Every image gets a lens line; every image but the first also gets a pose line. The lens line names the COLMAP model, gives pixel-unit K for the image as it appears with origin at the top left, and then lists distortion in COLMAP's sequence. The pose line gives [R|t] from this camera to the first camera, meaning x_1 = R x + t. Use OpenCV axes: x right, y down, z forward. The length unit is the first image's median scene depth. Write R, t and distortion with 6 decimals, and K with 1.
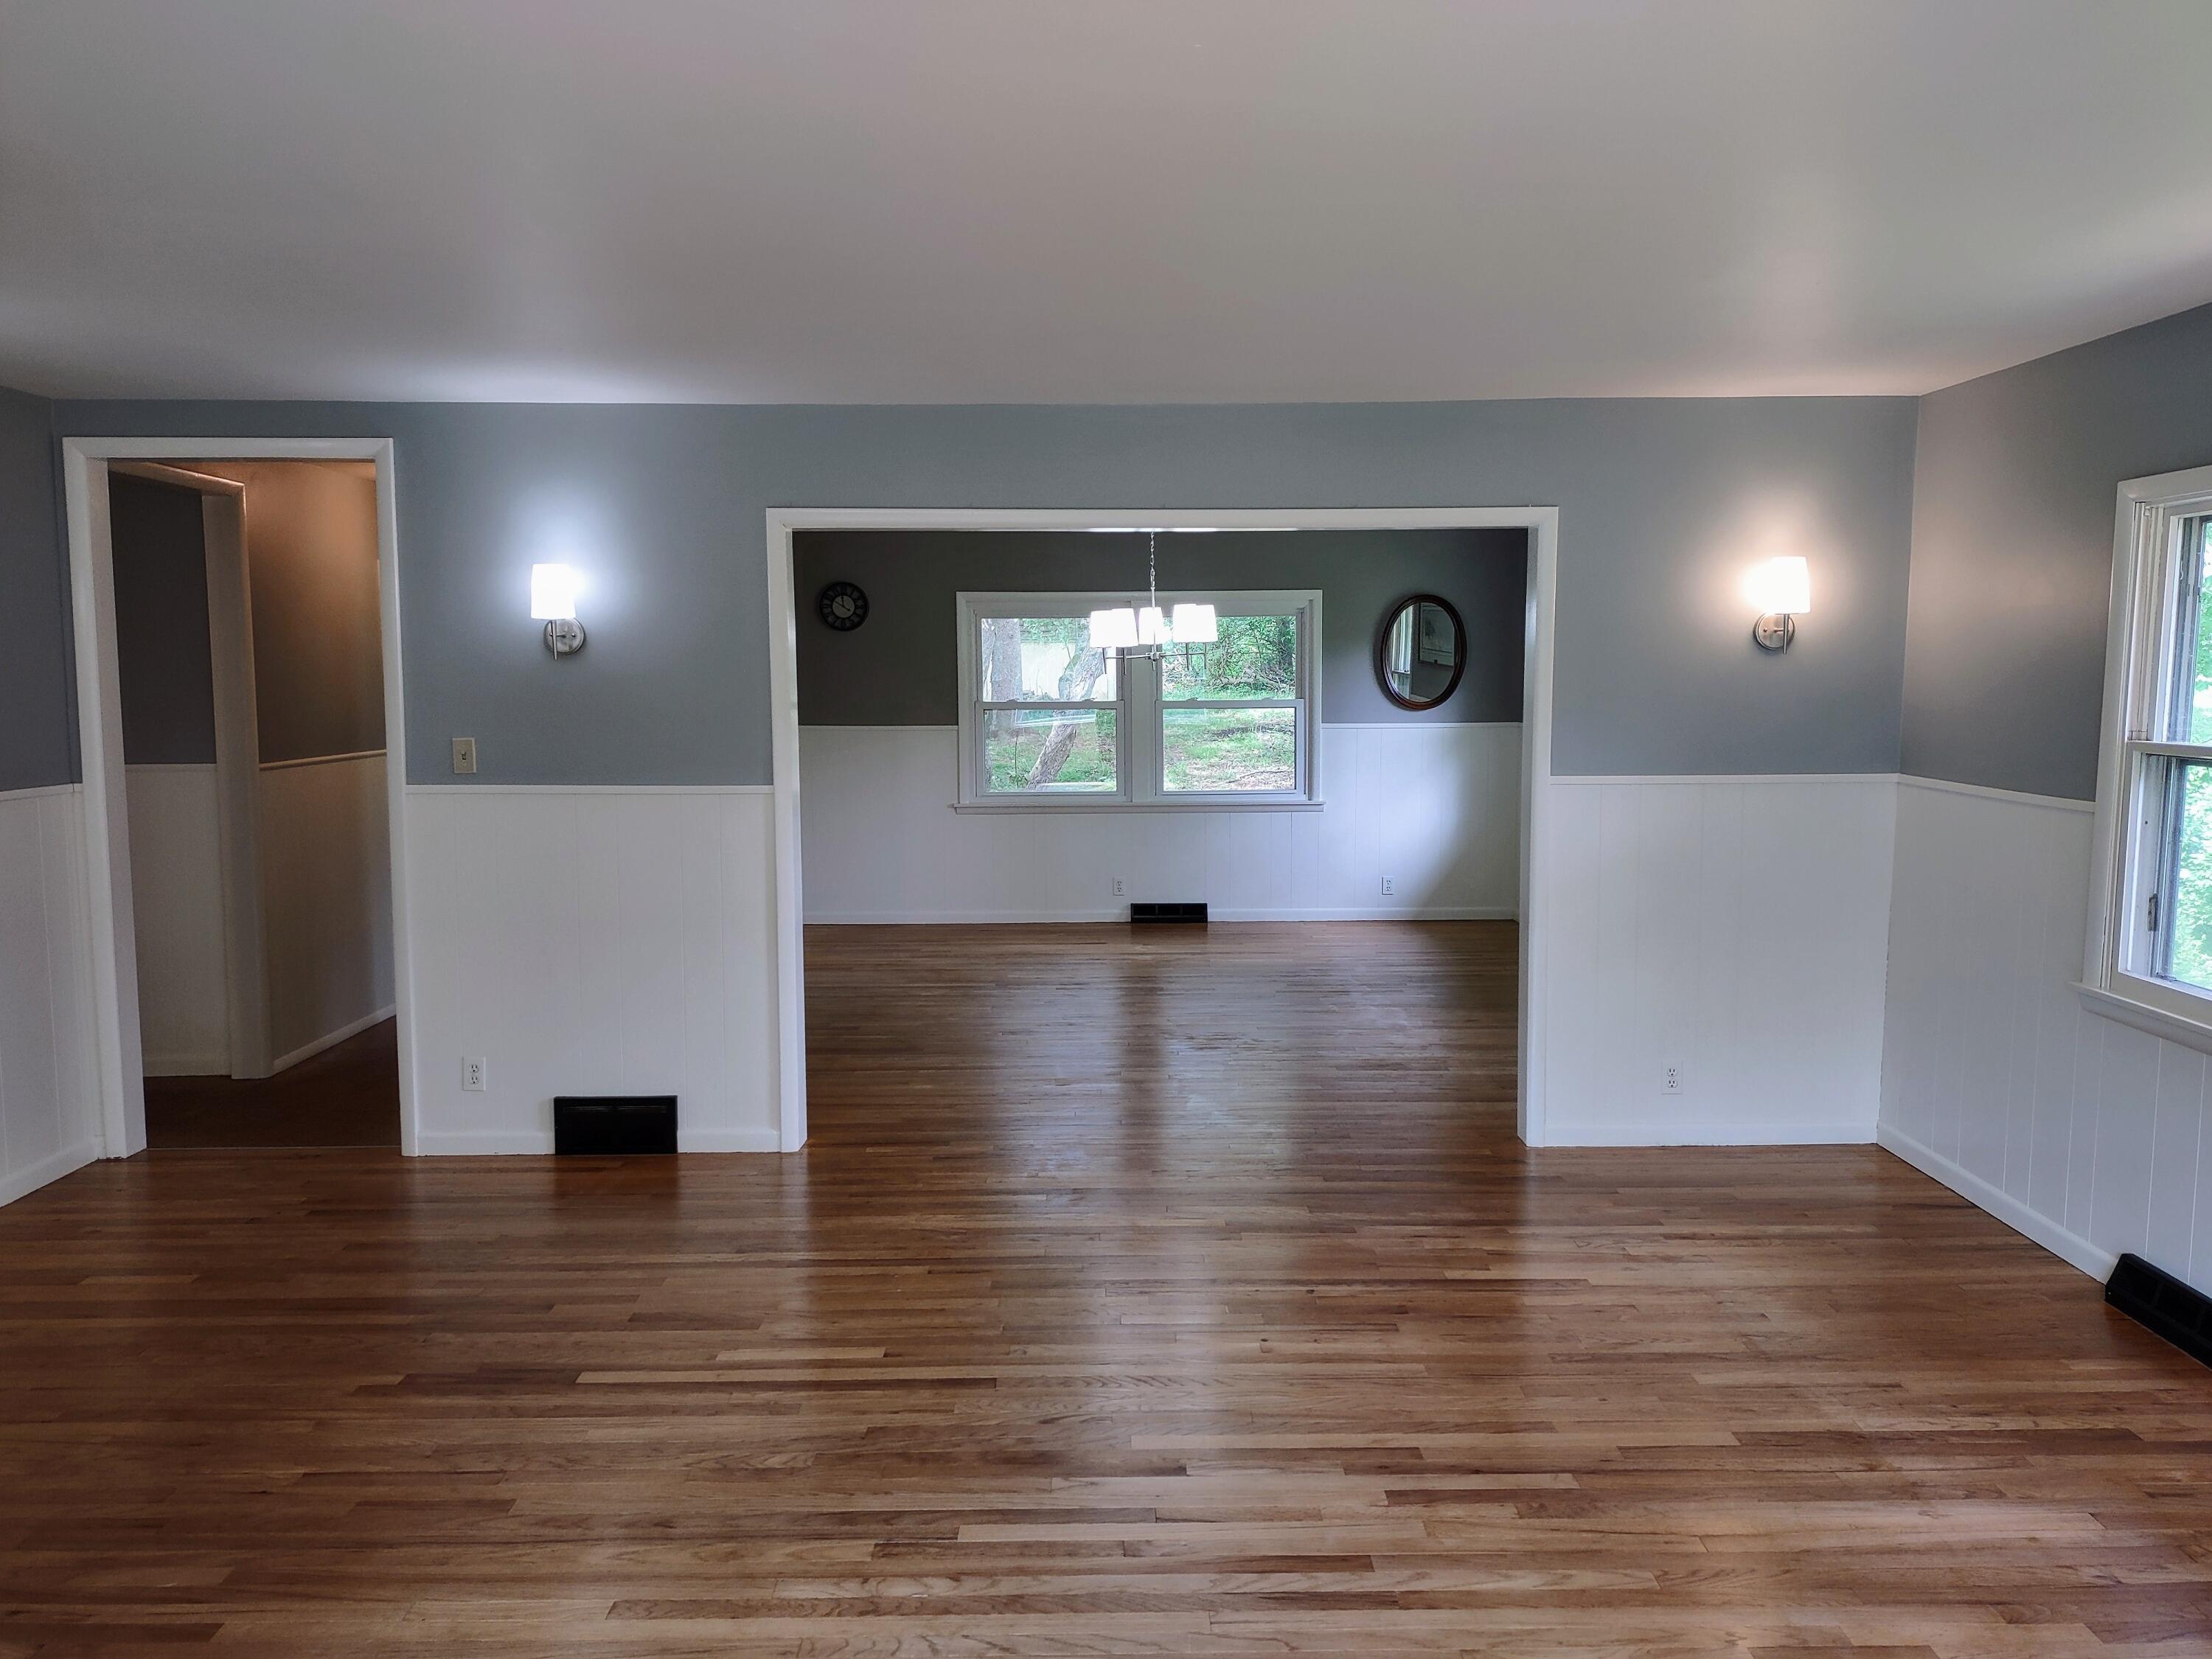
lens RADIAL K [[1673.9, 0, 1106.0], [0, 1673.9, 829.5], [0, 0, 1]] dist [0.103652, -0.172509]
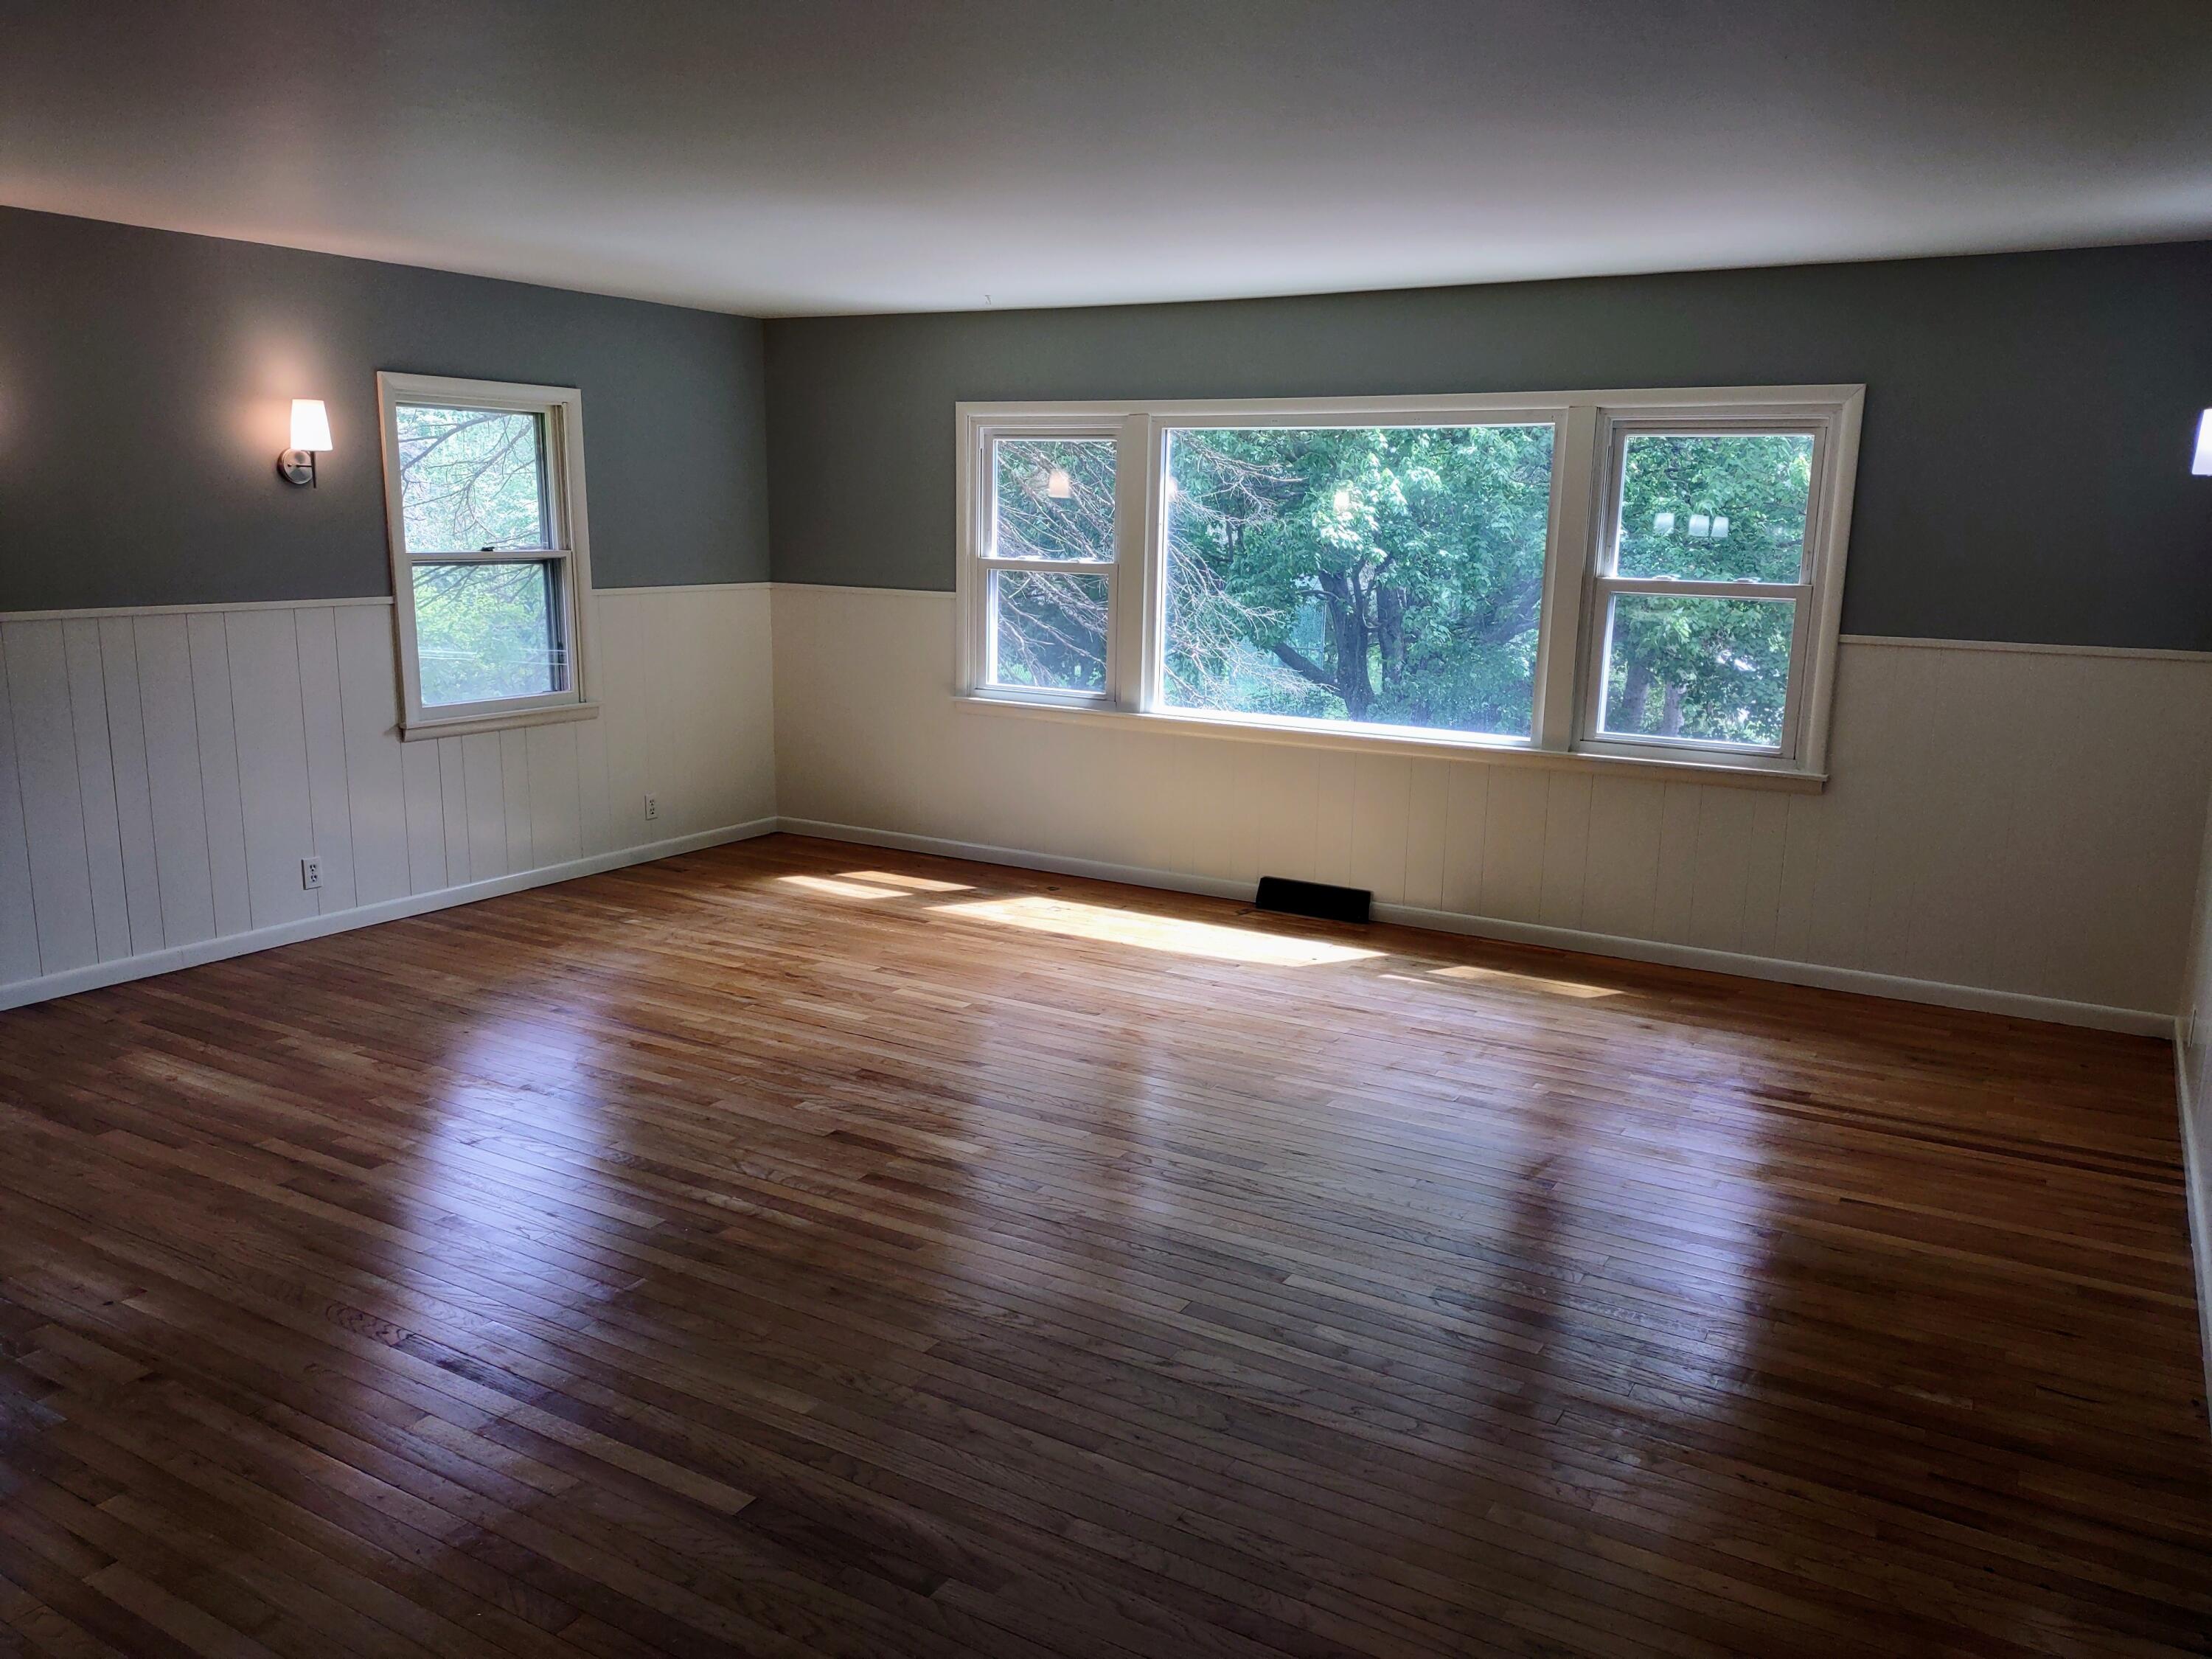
lens RADIAL K [[1653.0, 0, 1126.3], [0, 1653.0, 840.0], [0, 0, 1]] dist [0.110611, -0.146731]
pose [[-0.852246, -0.120952, 0.508967, -0.908212], [0.027687, 0.961113, 0.274763, -0.176419], [-0.522408, 0.248258, -0.815756, 1.626207]]
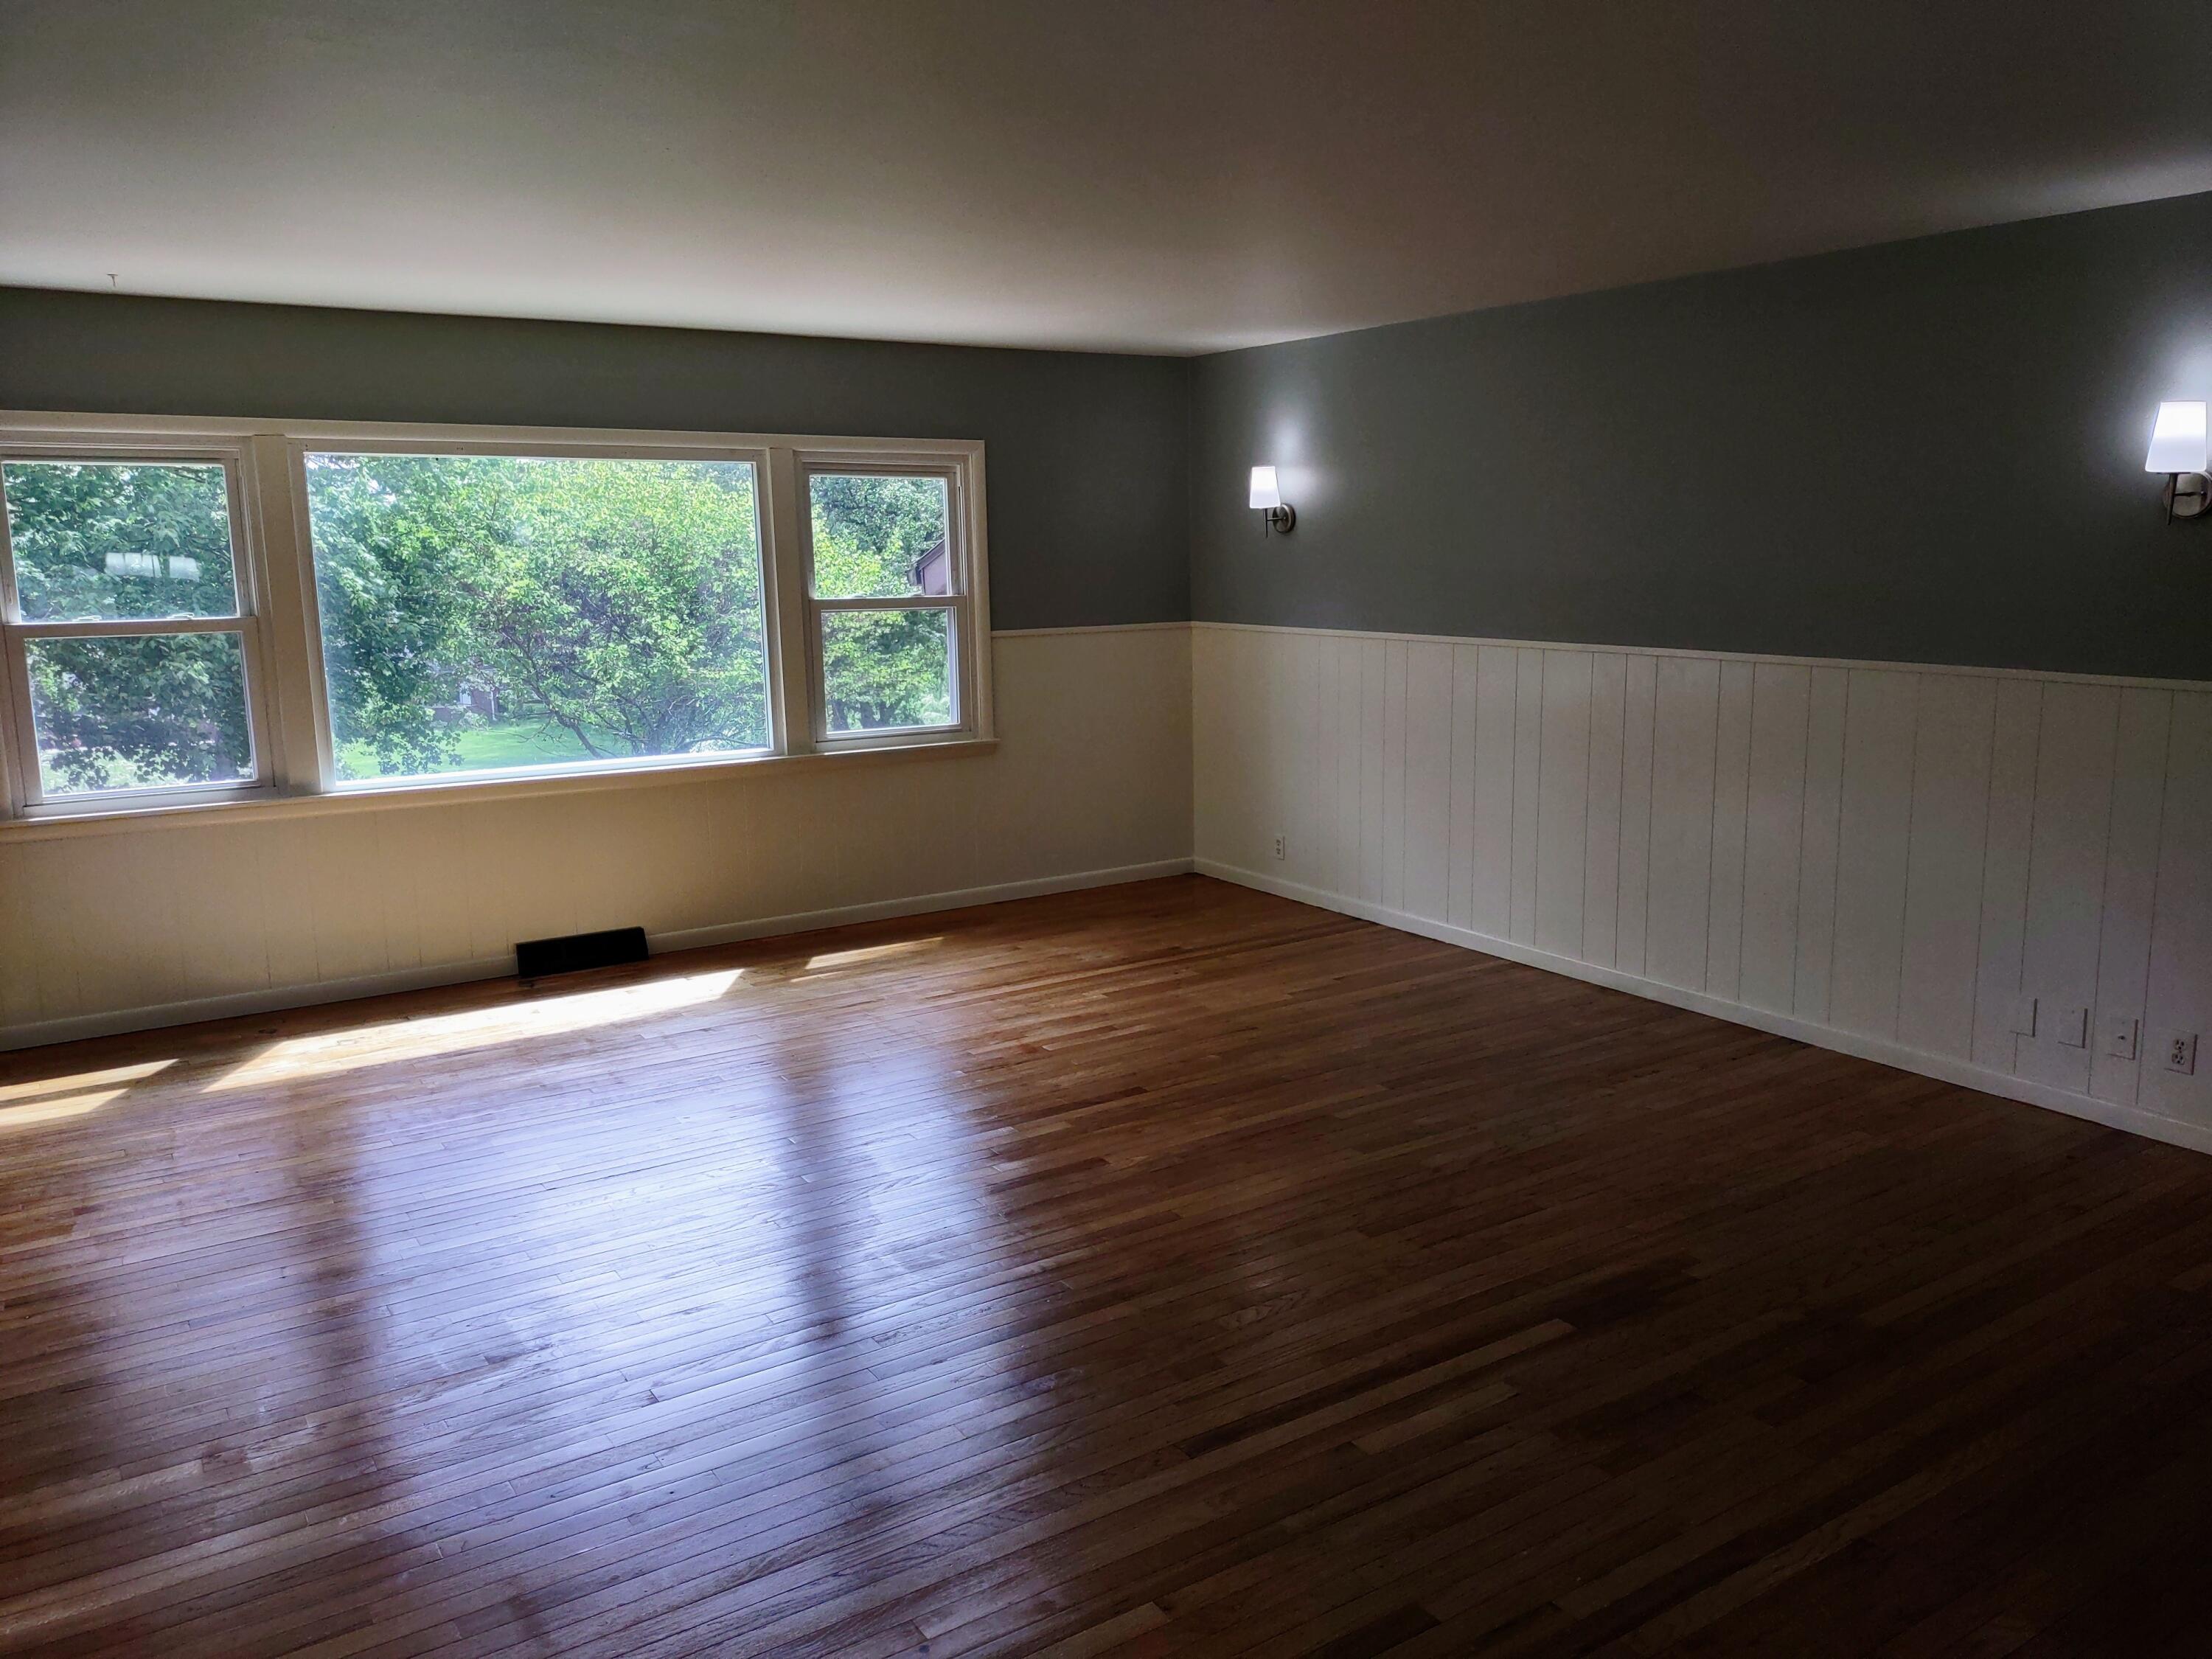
lens RADIAL K [[1653.0, 0, 1126.3], [0, 1653.0, 840.0], [0, 0, 1]] dist [0.110611, -0.146731]
pose [[-0.840951, 0.105744, -0.530679, 0.403682], [-0.036678, 0.967325, 0.250874, -0.180309], [0.539867, 0.230437, -0.809594, 1.757649]]
